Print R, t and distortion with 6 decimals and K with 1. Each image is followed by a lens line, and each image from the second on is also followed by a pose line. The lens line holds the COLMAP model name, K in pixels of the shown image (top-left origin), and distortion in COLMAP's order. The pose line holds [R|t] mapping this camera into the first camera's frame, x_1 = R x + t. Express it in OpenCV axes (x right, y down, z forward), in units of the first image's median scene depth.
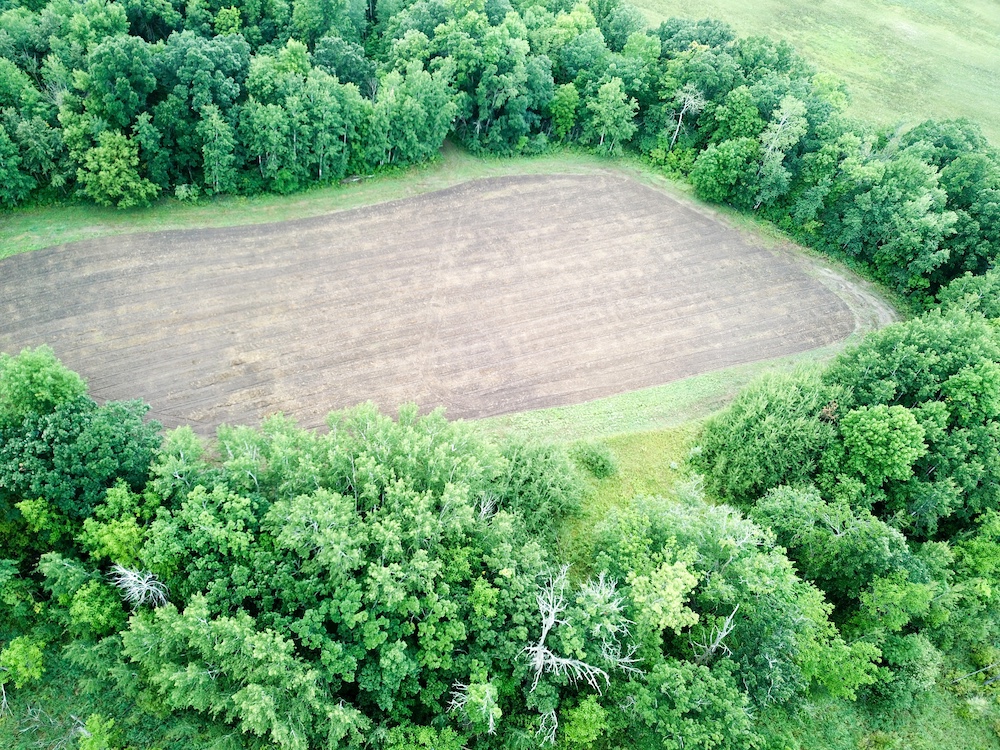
lens RADIAL K [[767.0, 0, 502.1], [0, 767.0, 374.5], [0, 0, 1]] dist [-0.012629, 0.021192]
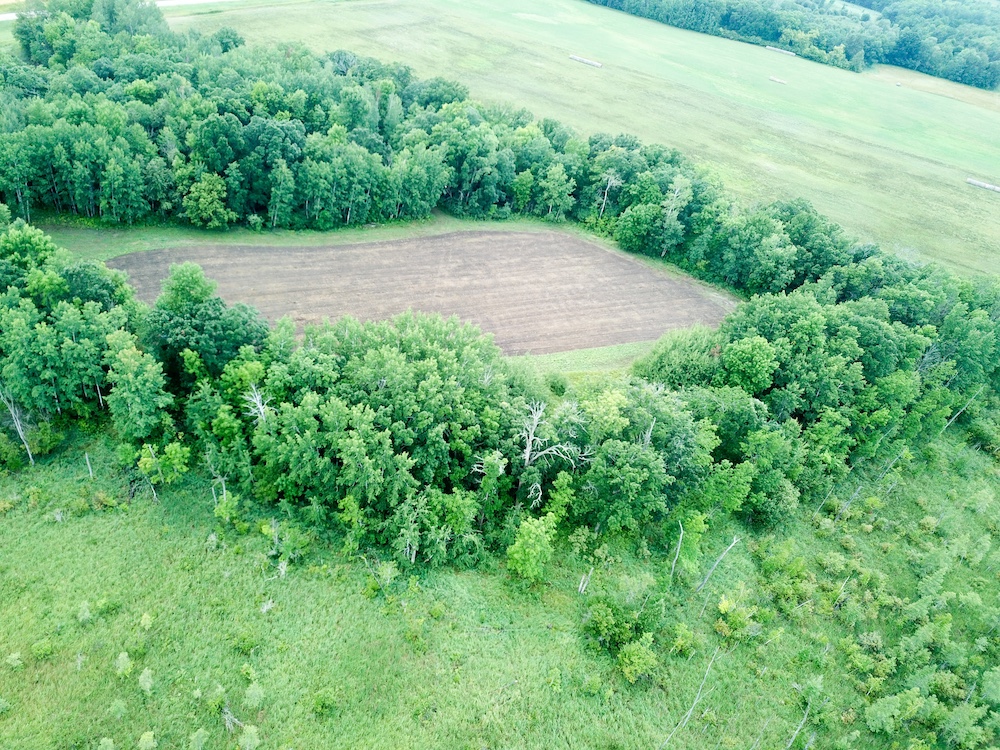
lens RADIAL K [[767.0, 0, 500.6], [0, 767.0, 377.0], [0, 0, 1]] dist [-0.012629, 0.021192]
pose [[0.996821, 0.004367, 0.079559, -0.078716], [0.013798, 0.973951, -0.226340, 0.349306], [-0.078475, 0.226718, 0.970794, -0.307617]]
